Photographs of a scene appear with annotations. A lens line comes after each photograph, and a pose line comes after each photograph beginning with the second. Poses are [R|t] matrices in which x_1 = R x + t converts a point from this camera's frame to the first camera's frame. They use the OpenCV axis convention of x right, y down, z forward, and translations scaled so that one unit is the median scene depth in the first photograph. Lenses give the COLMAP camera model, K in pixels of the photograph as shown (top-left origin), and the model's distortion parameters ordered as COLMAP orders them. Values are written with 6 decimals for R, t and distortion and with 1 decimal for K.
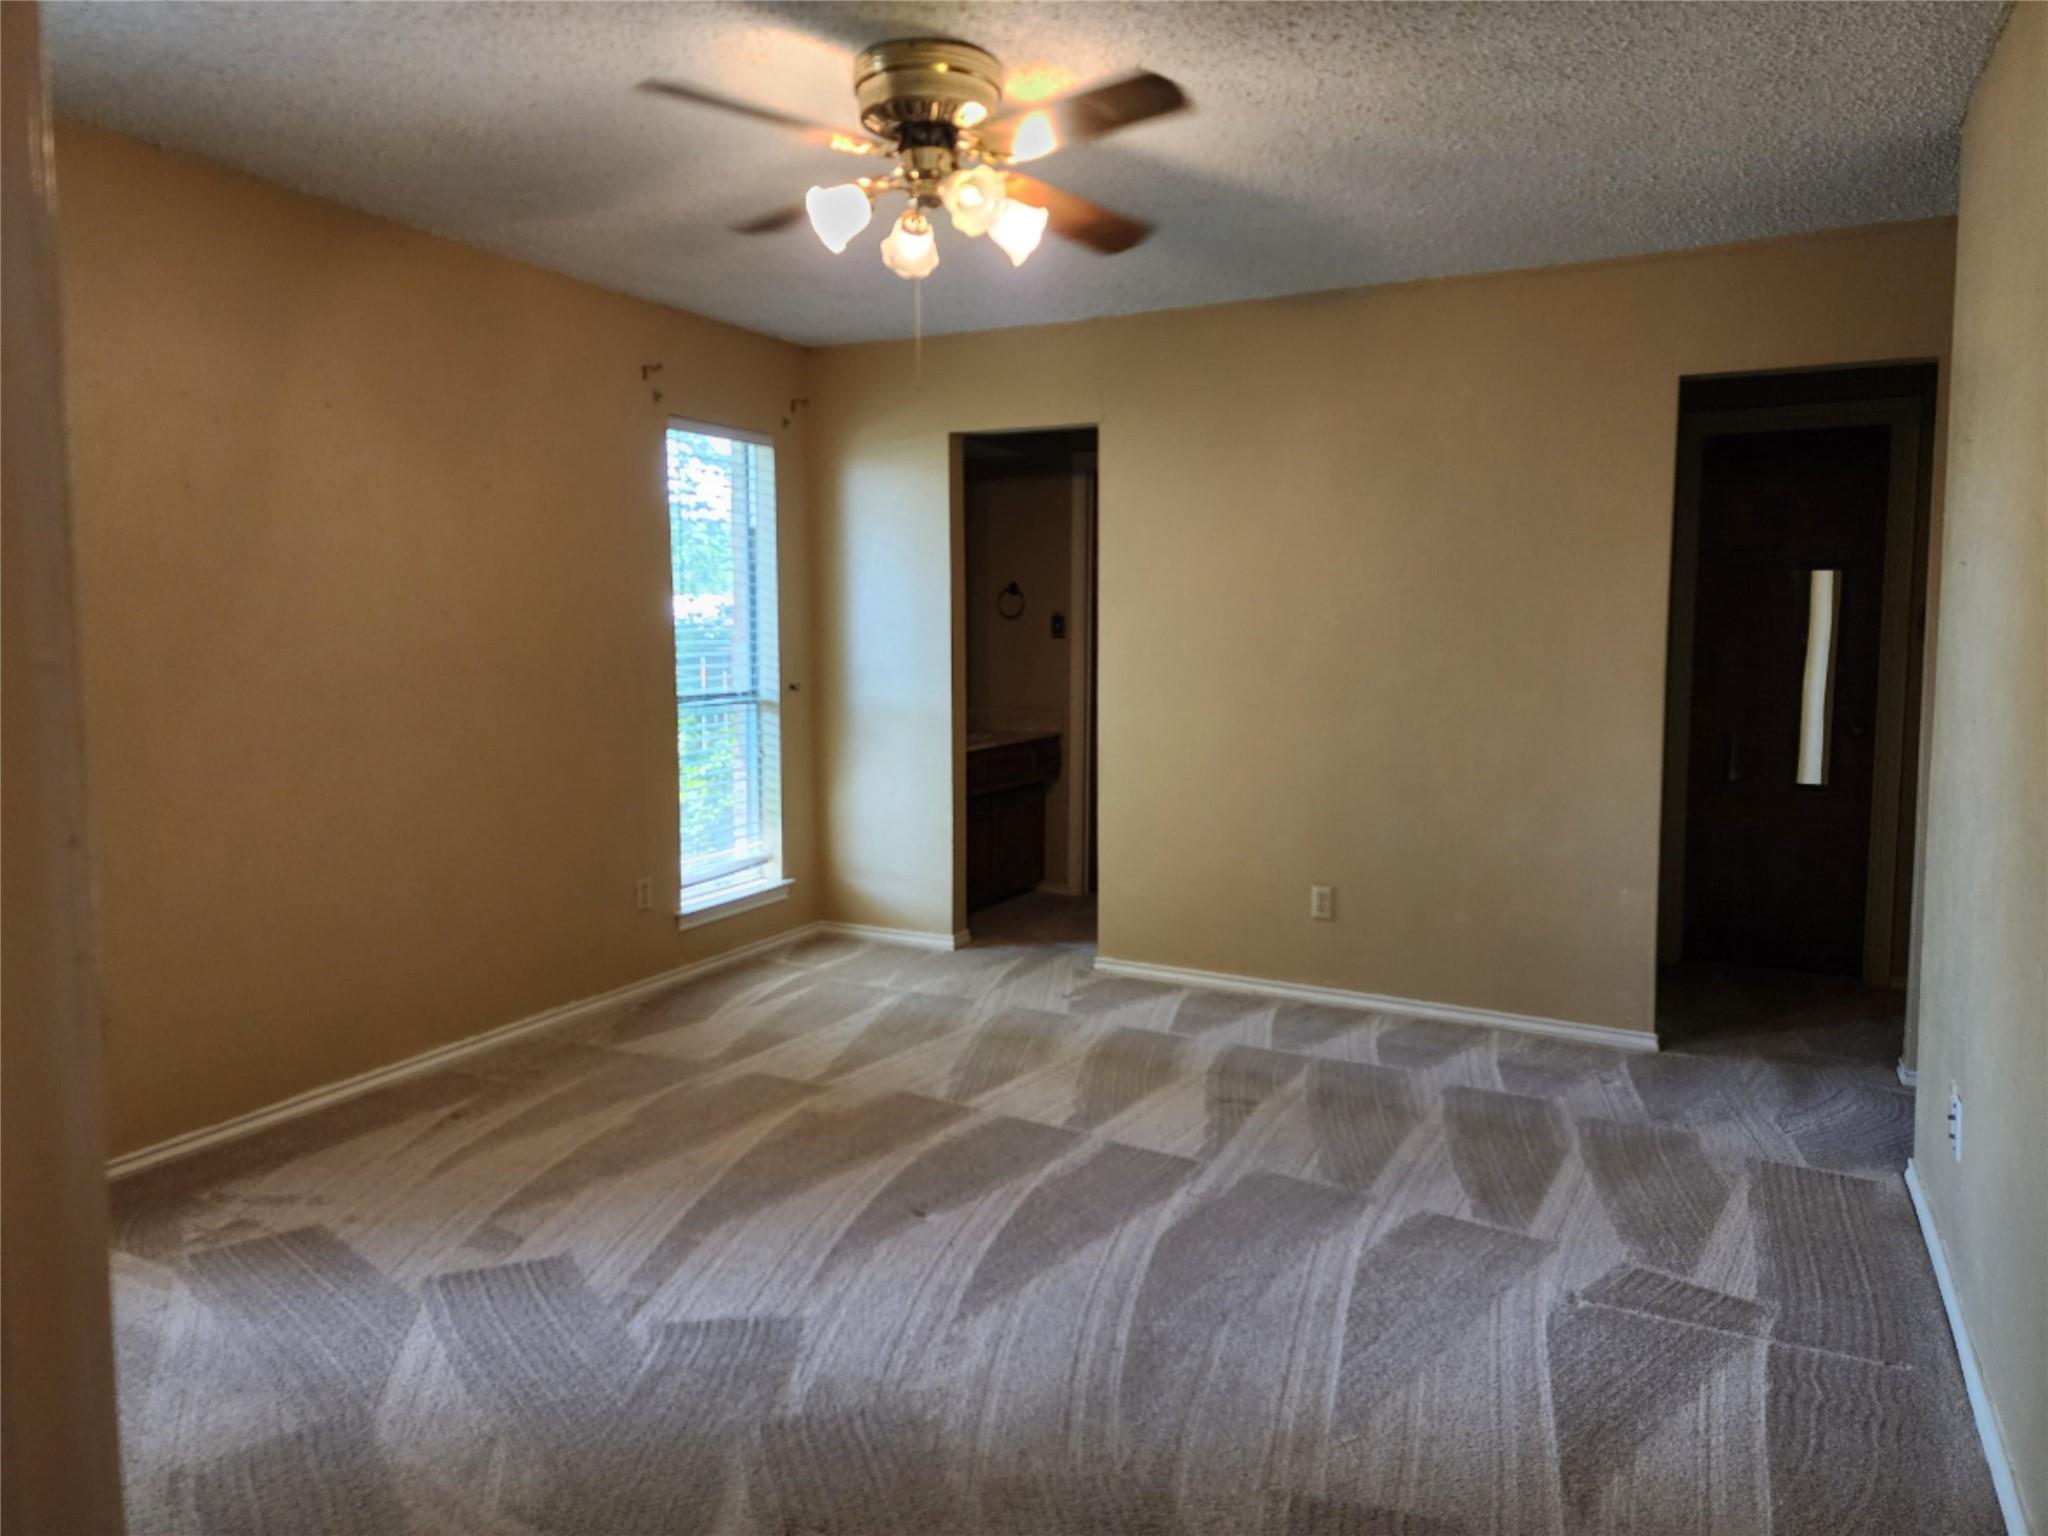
lens RADIAL K [[1361.4, 0, 1024.0], [0, 1361.4, 768.0], [0, 0, 1]] dist [0.065373, -0.054524]
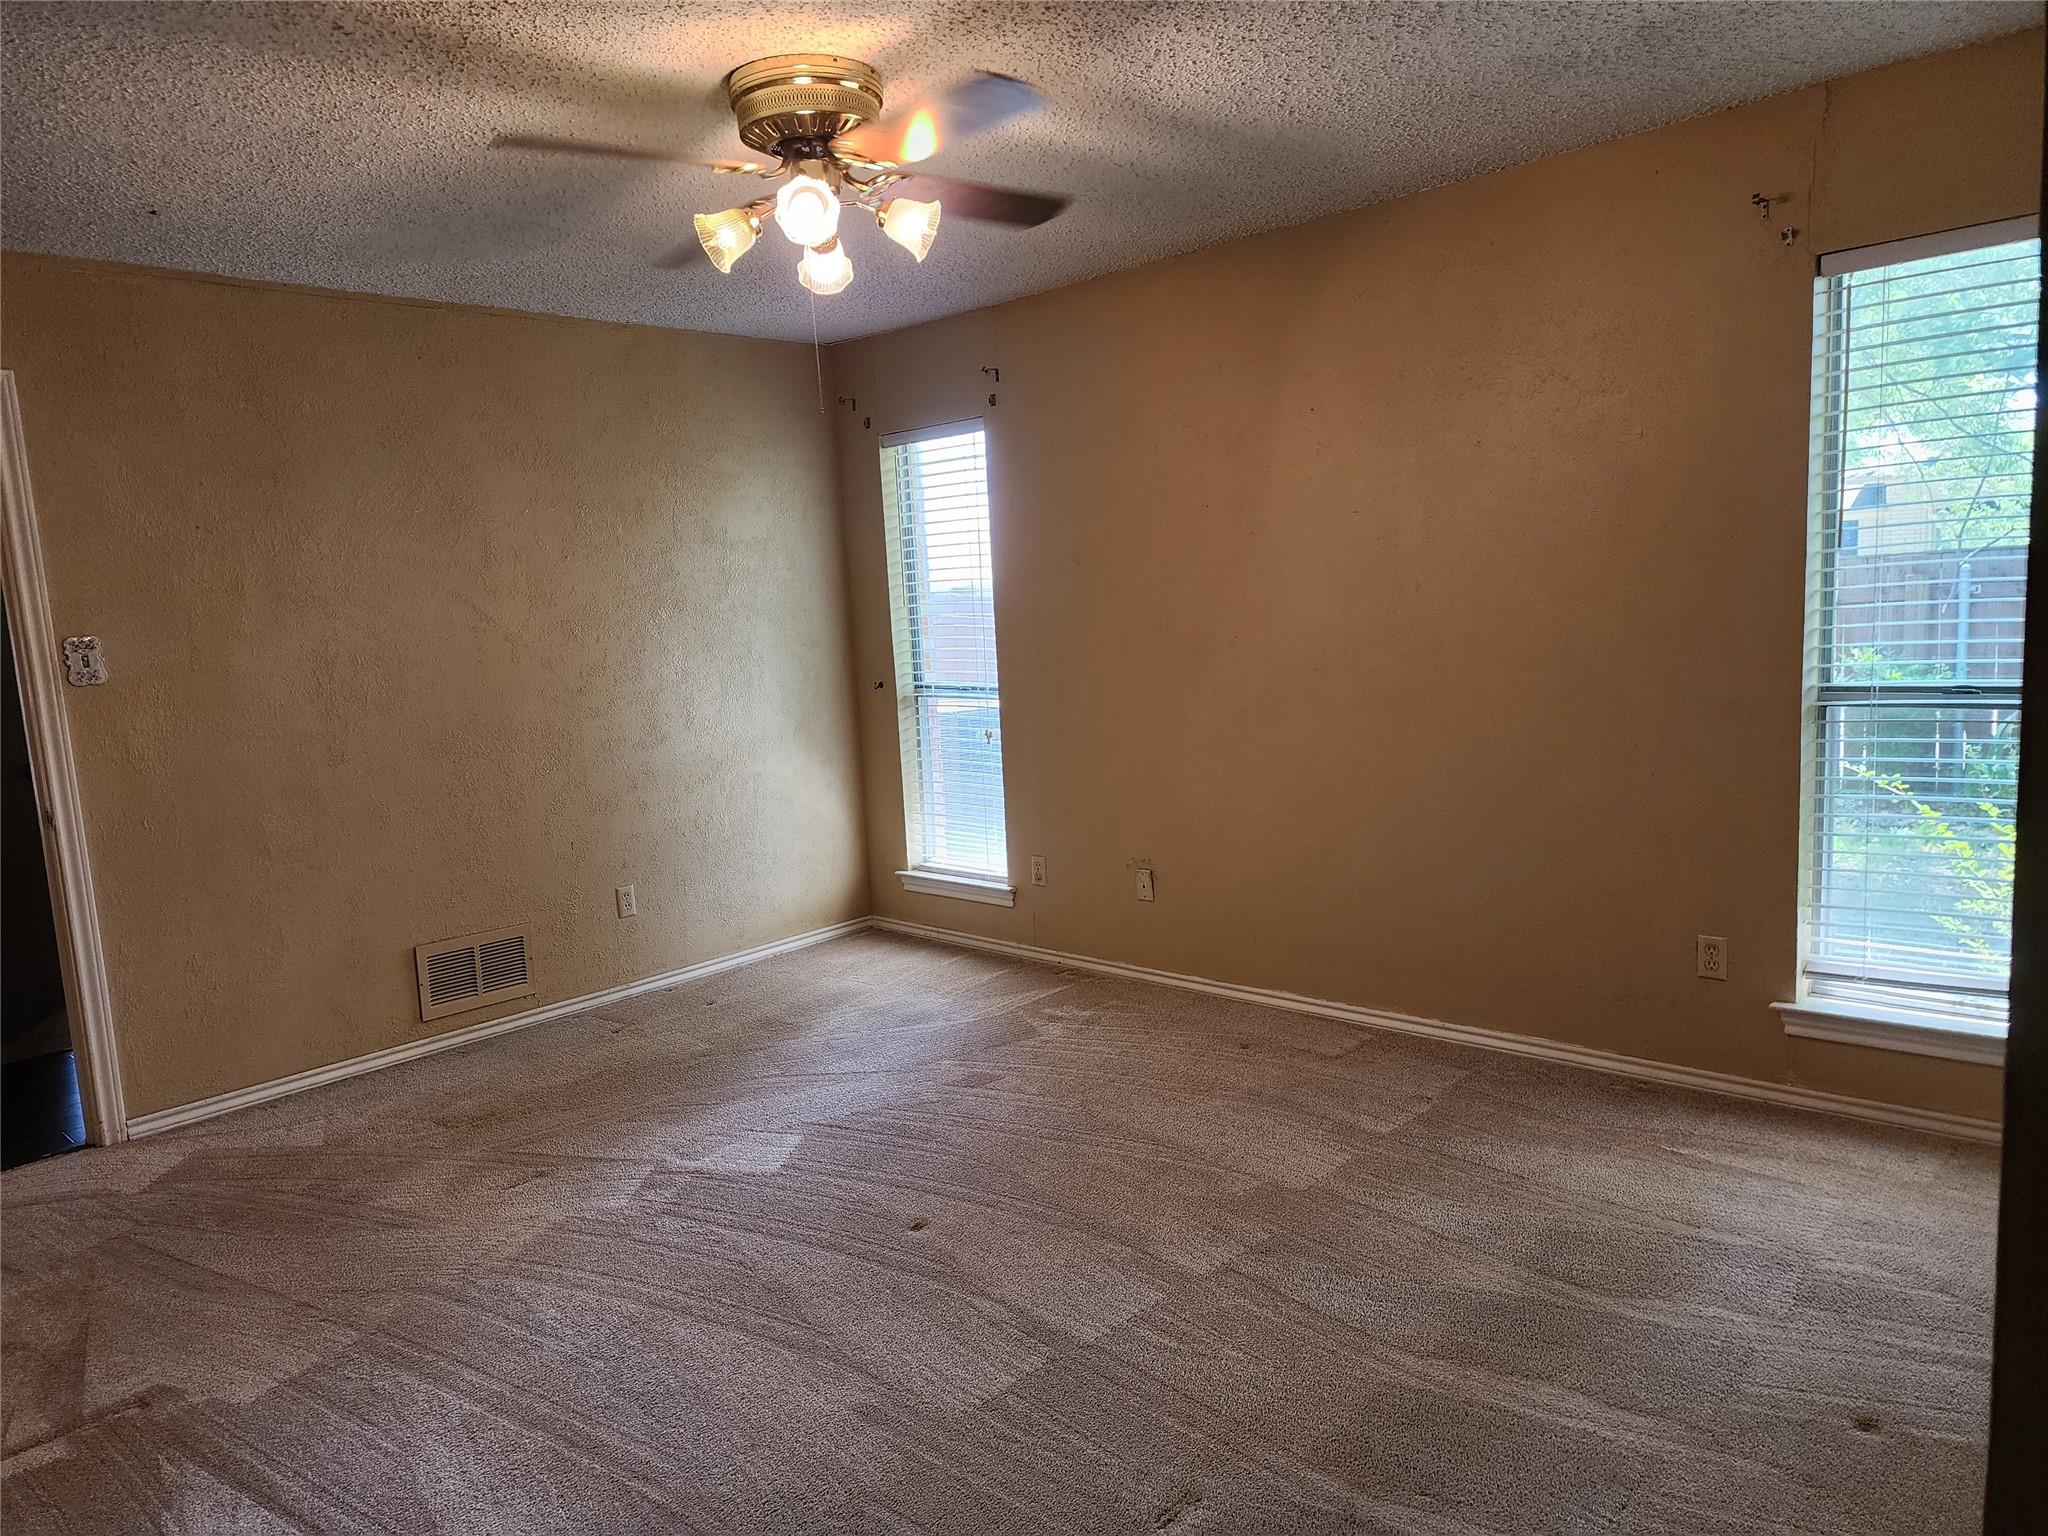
lens RADIAL K [[1361.4, 0, 1024.0], [0, 1361.4, 768.0], [0, 0, 1]] dist [0.065373, -0.054524]
pose [[-0.269155, 0.145166, -0.952094, 0.486041], [-0.048399, 0.985287, 0.163910, -0.104790], [0.961880, 0.090197, -0.258169, 0.817011]]
